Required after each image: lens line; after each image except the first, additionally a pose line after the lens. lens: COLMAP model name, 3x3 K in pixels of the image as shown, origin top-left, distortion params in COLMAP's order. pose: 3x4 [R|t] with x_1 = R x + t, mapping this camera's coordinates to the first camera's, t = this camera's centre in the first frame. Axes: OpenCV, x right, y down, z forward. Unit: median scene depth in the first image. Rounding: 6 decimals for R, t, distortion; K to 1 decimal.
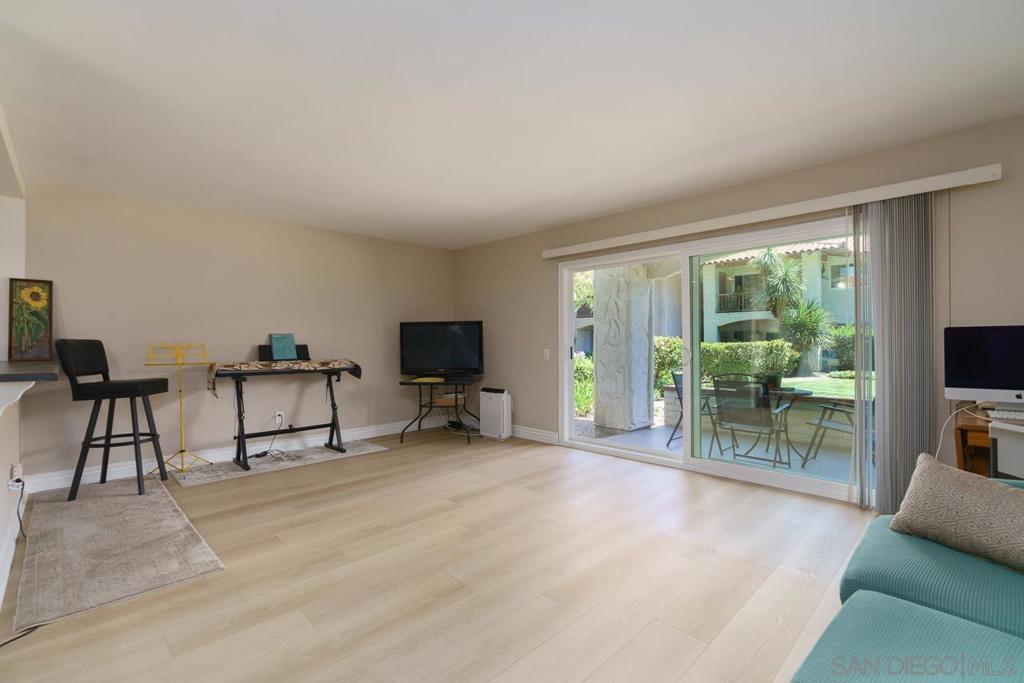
lens RADIAL K [[465.9, 0, 510.9], [0, 465.9, 343.2], [0, 0, 1]] dist [0.002378, 0.001479]
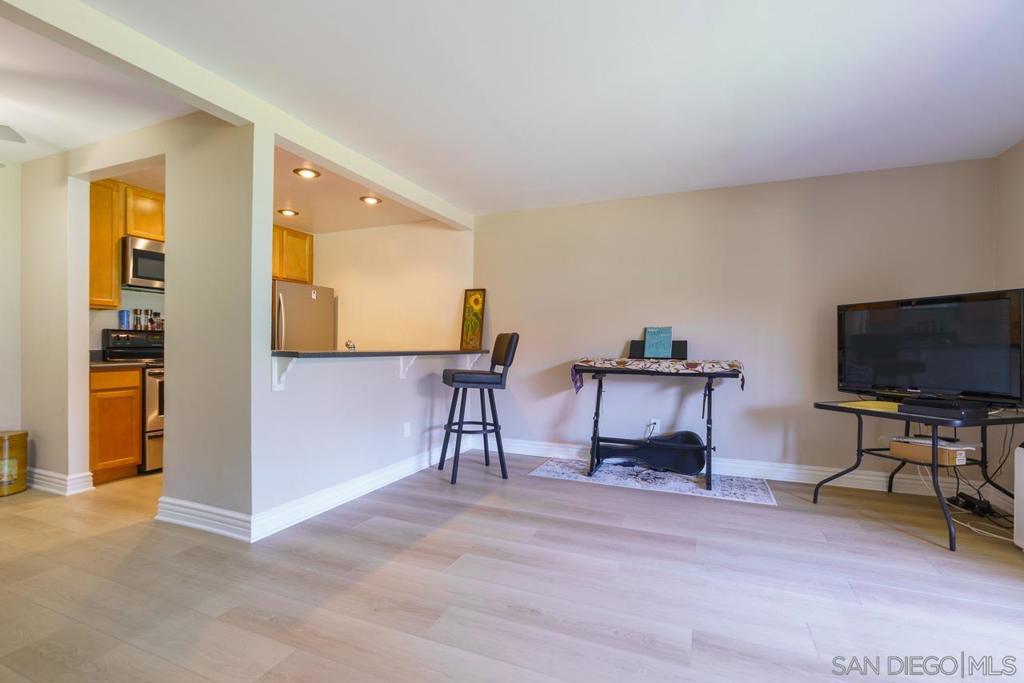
lens RADIAL K [[465.9, 0, 516.9], [0, 465.9, 346.4], [0, 0, 1]] dist [0.002378, 0.001479]
pose [[0.391524, 0.011440, -0.920097, 0.239921], [-0.015804, 0.999859, 0.005707, 0.017657], [0.920032, 0.012307, 0.391649, 0.571196]]
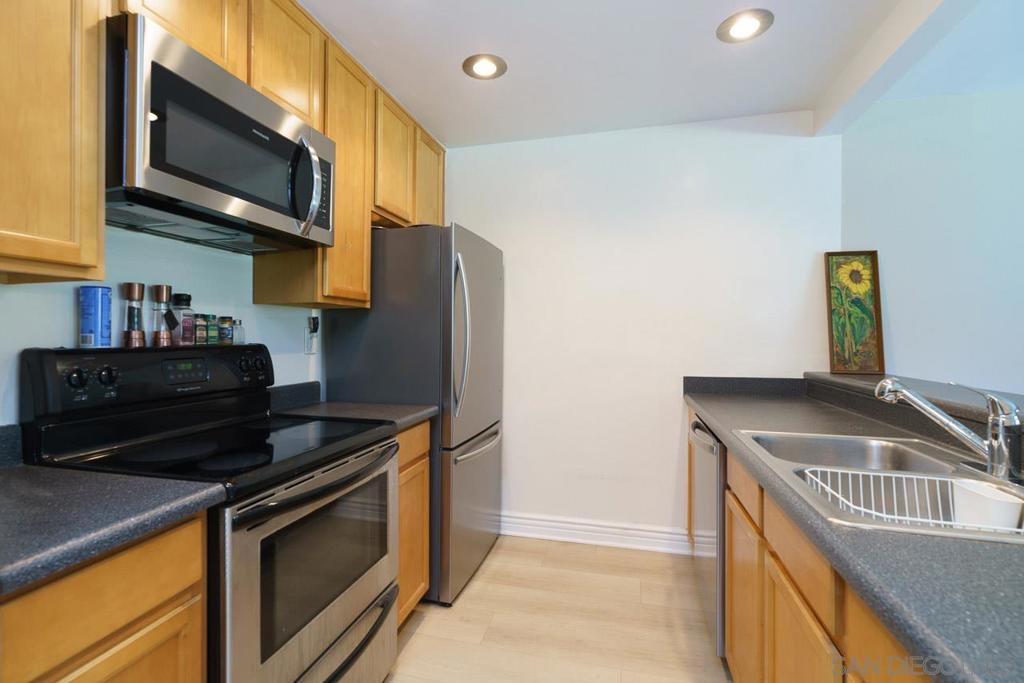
lens RADIAL K [[465.9, 0, 507.1], [0, 465.9, 331.4], [0, 0, 1]] dist [0.002378, 0.001479]
pose [[0.517380, -0.000415, -0.855756, -0.686537], [-0.008669, 0.999946, -0.005727, -0.013902], [0.855712, 0.010382, 0.517349, 0.231785]]
